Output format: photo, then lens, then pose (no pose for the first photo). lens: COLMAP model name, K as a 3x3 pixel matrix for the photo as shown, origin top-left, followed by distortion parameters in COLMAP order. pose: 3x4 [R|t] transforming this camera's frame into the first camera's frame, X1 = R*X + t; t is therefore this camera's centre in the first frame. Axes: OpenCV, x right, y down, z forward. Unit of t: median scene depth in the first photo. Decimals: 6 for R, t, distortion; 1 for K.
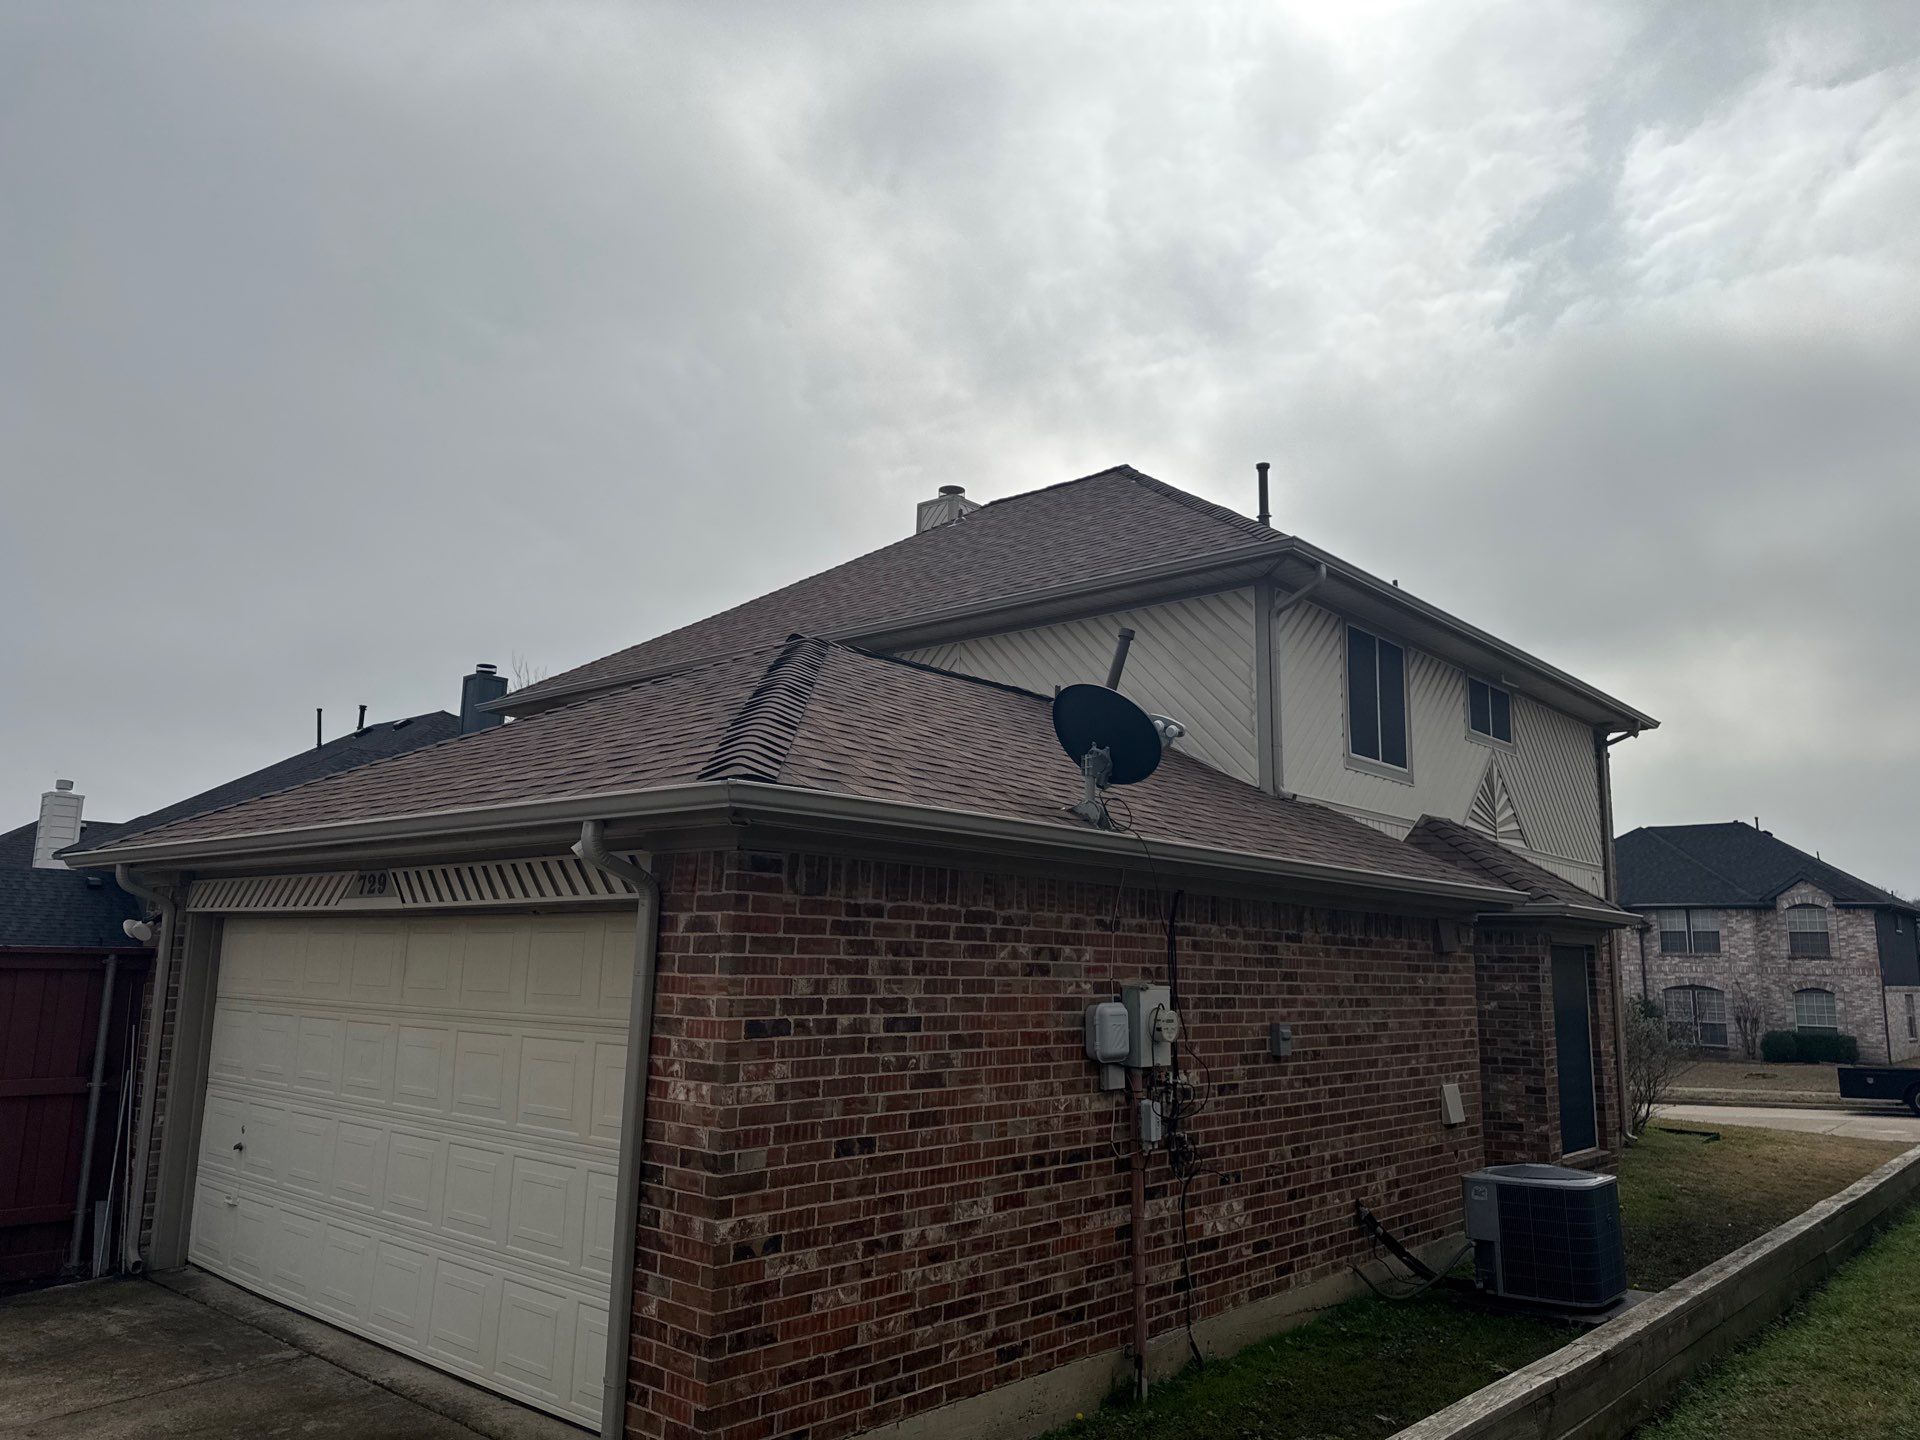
lens RADIAL K [[1347.2, 0, 960.0], [0, 1347.2, 720.0], [0, 0, 1]] dist [0.096407, -0.119297]
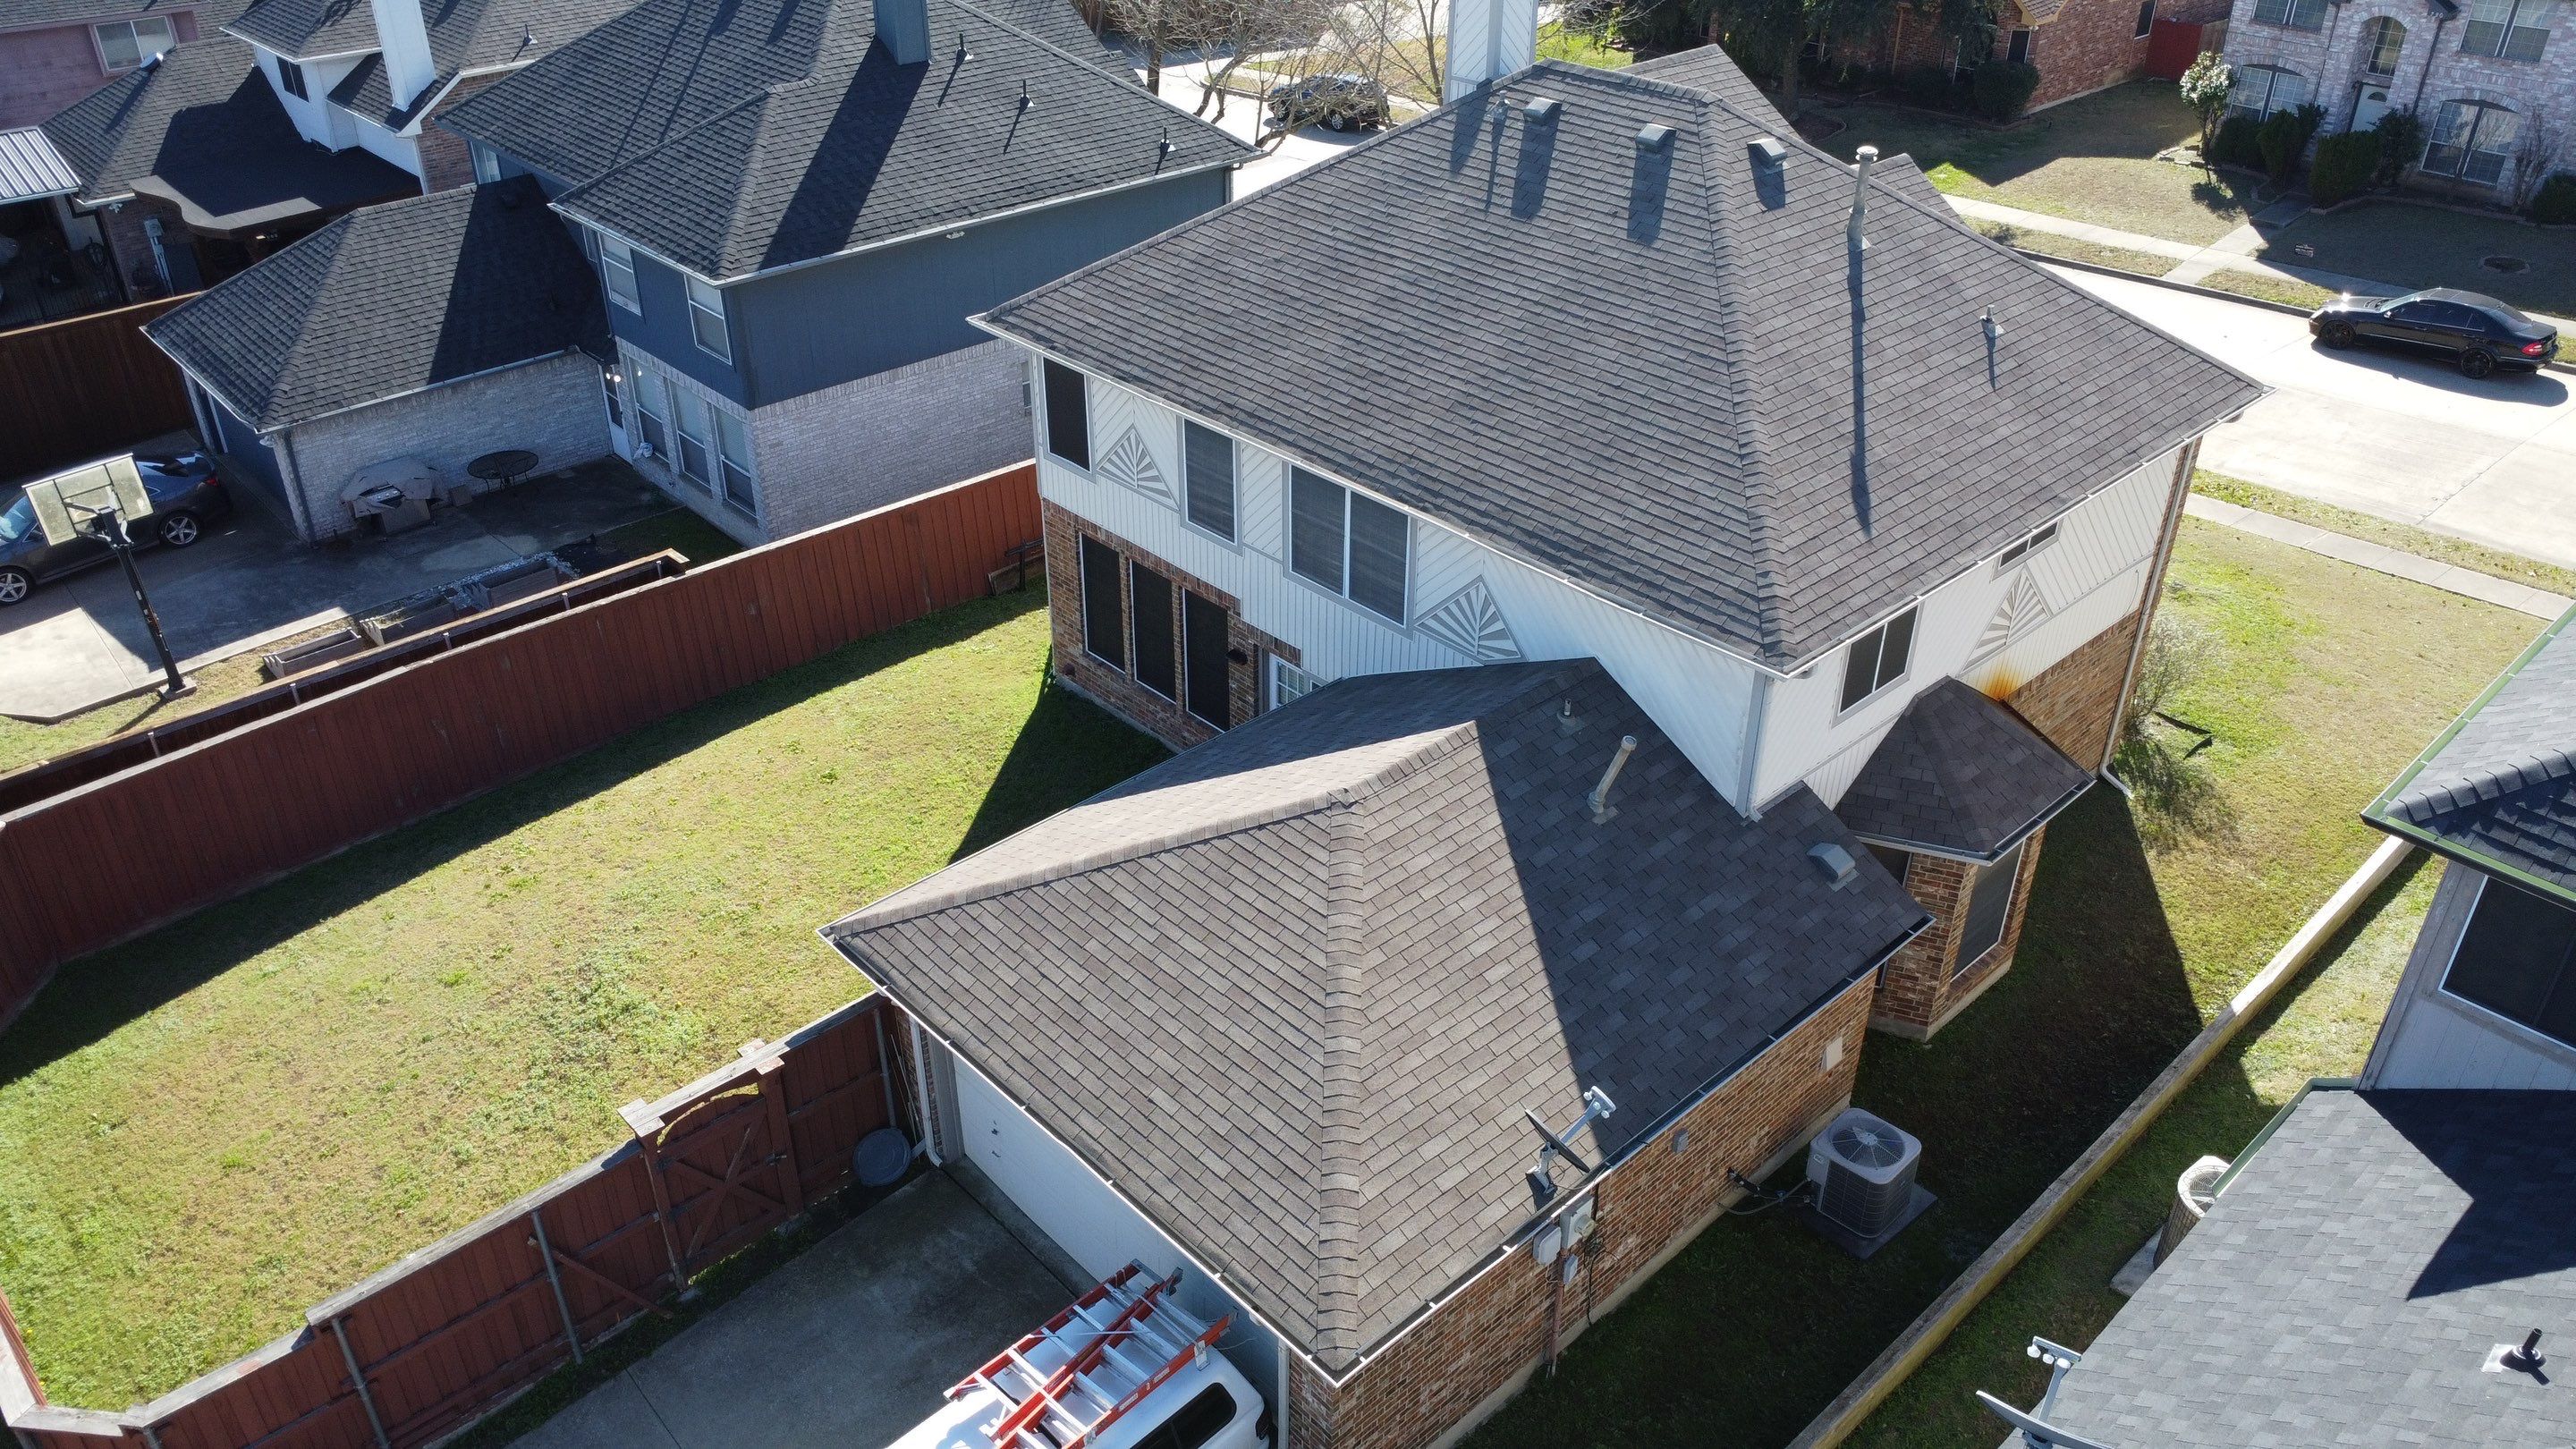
lens RADIAL K [[1878.4, 0, 1276.2], [0, 1878.4, 717.8], [0, 0, 1]] dist [-0.031881, -0.002897]
pose [[0.993577, 0.040094, -0.105813, -0.000356], [0.040580, 0.746661, 0.663965, -0.262325], [0.105628, -0.663995, 0.740239, -0.041446]]
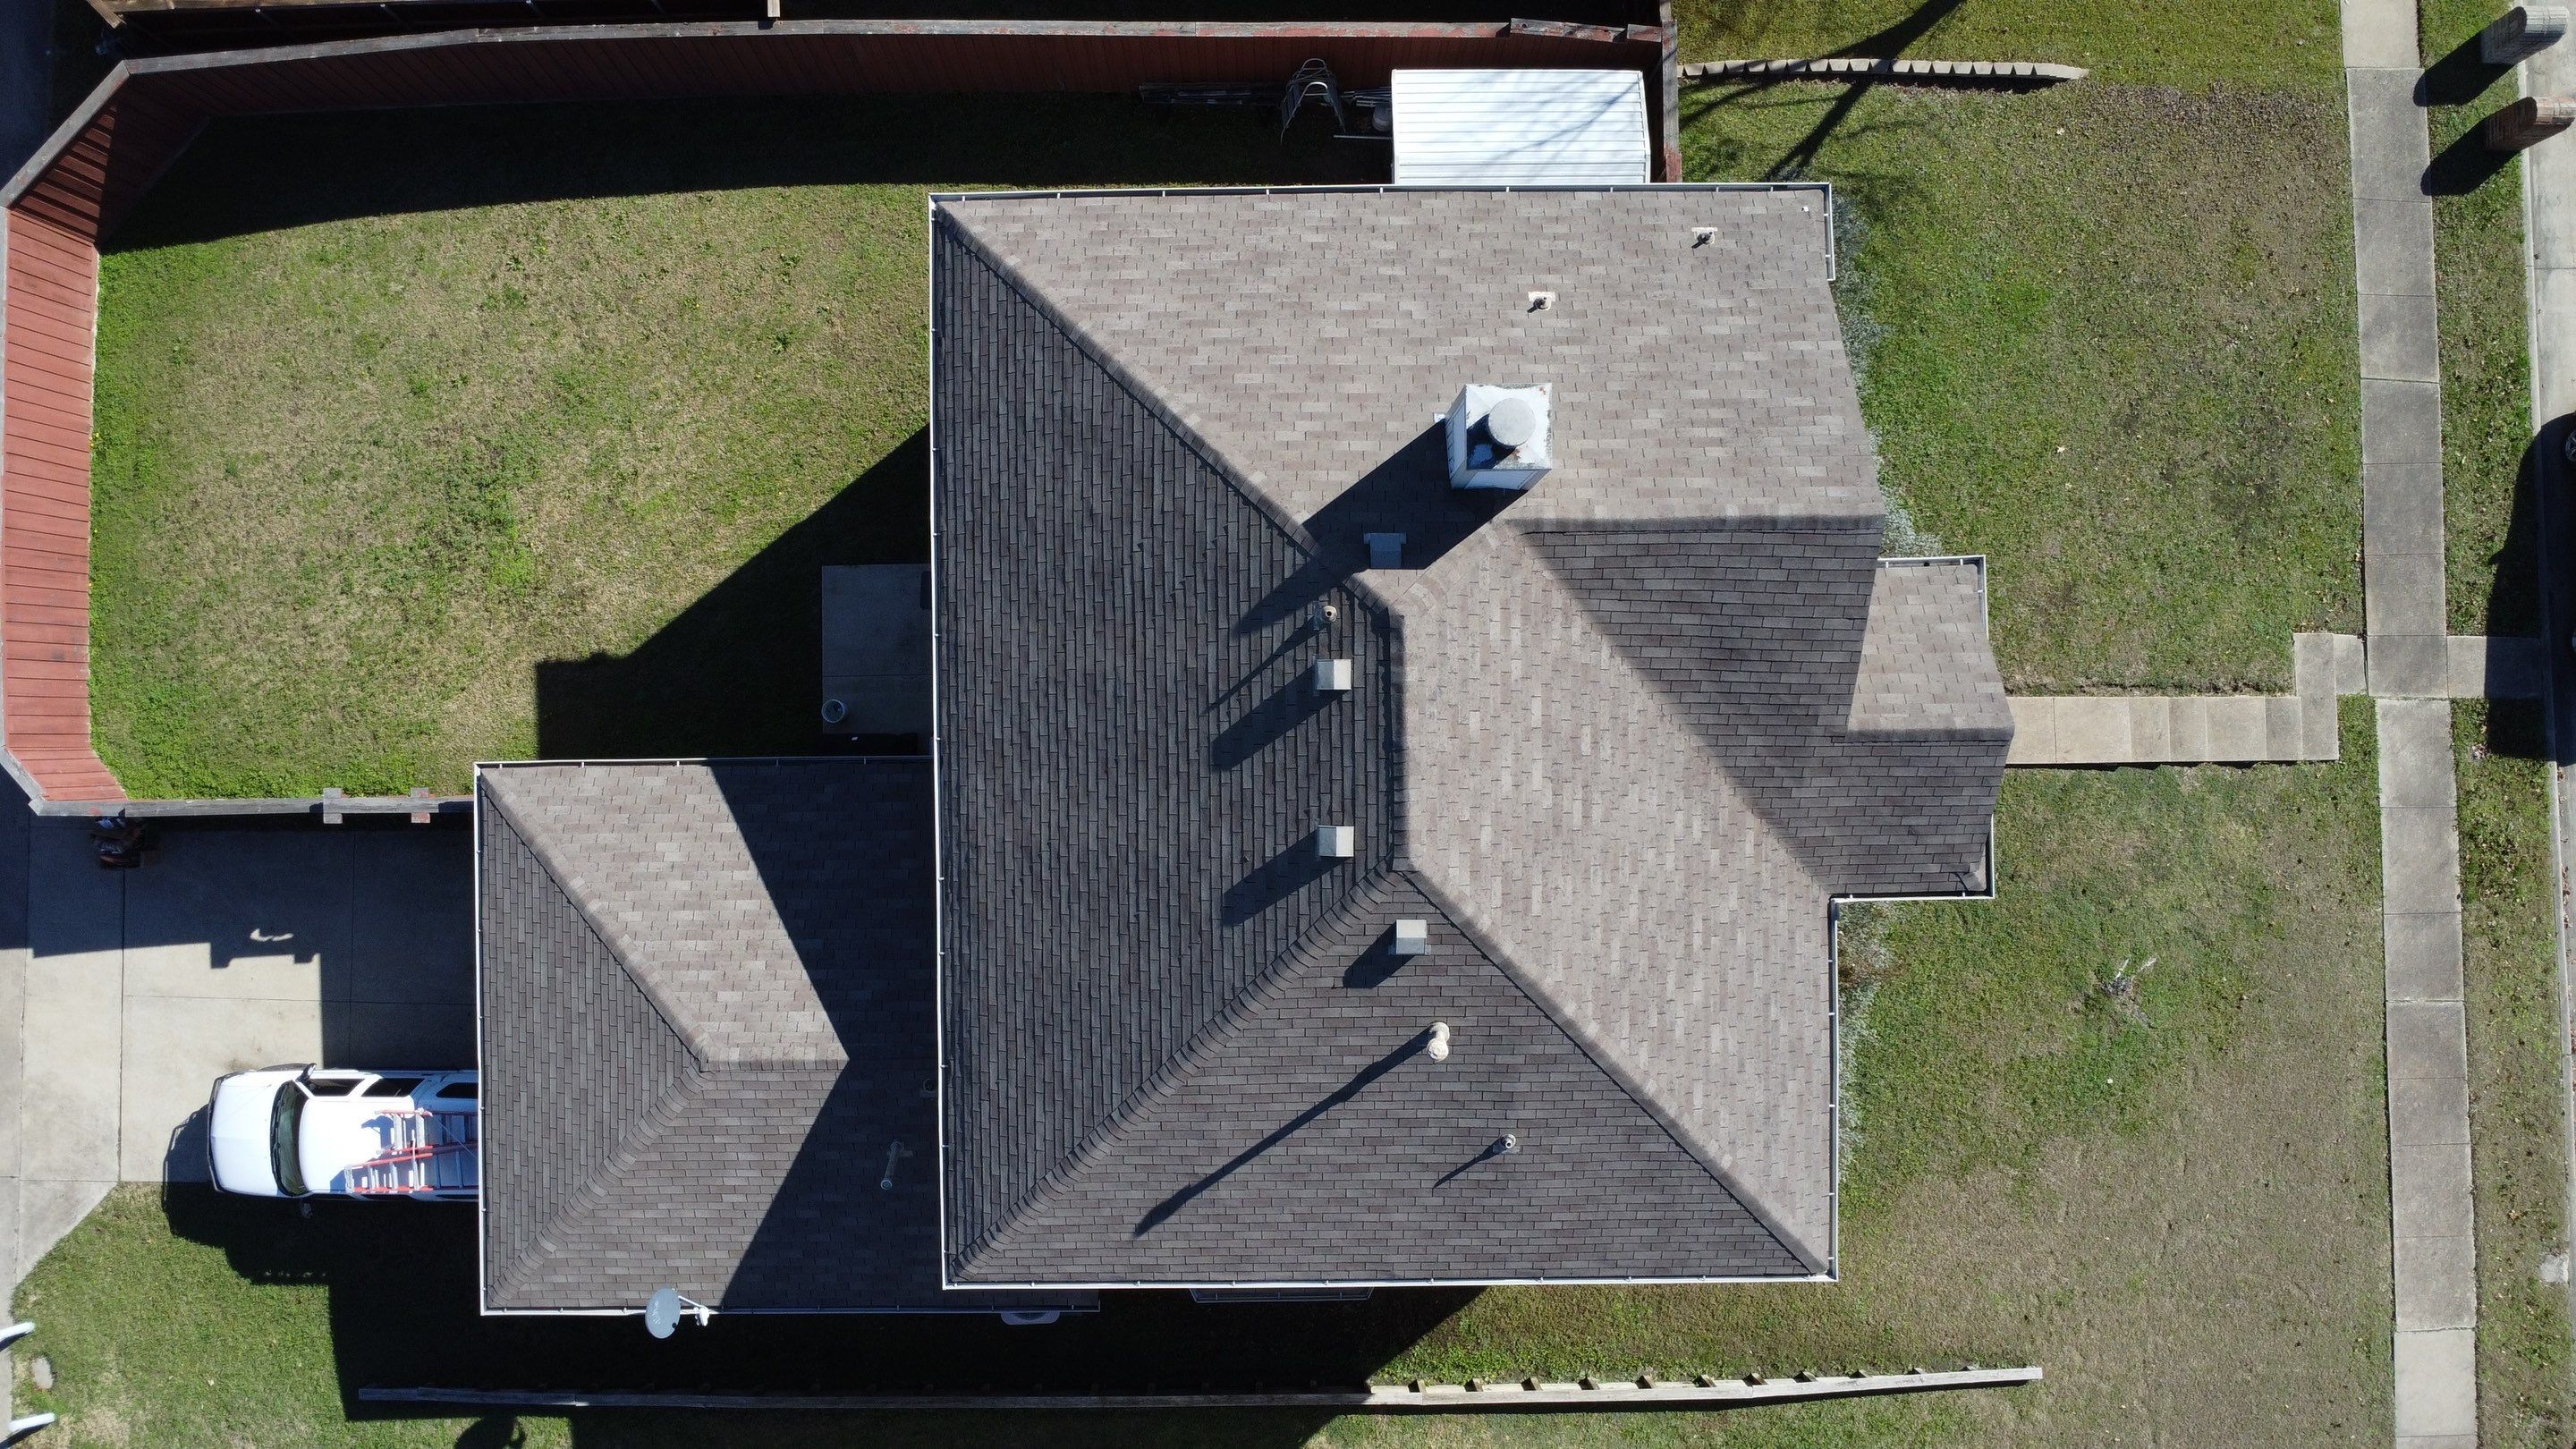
lens RADIAL K [[1878.4, 0, 1276.2], [0, 1878.4, 717.8], [0, 0, 1]] dist [-0.031881, -0.002897]
pose [[0.666541, 0.745099, -0.023447, 0.018499], [0.150490, -0.103686, 0.983159, -0.456465], [0.730120, -0.658845, -0.181241, 0.473397]]
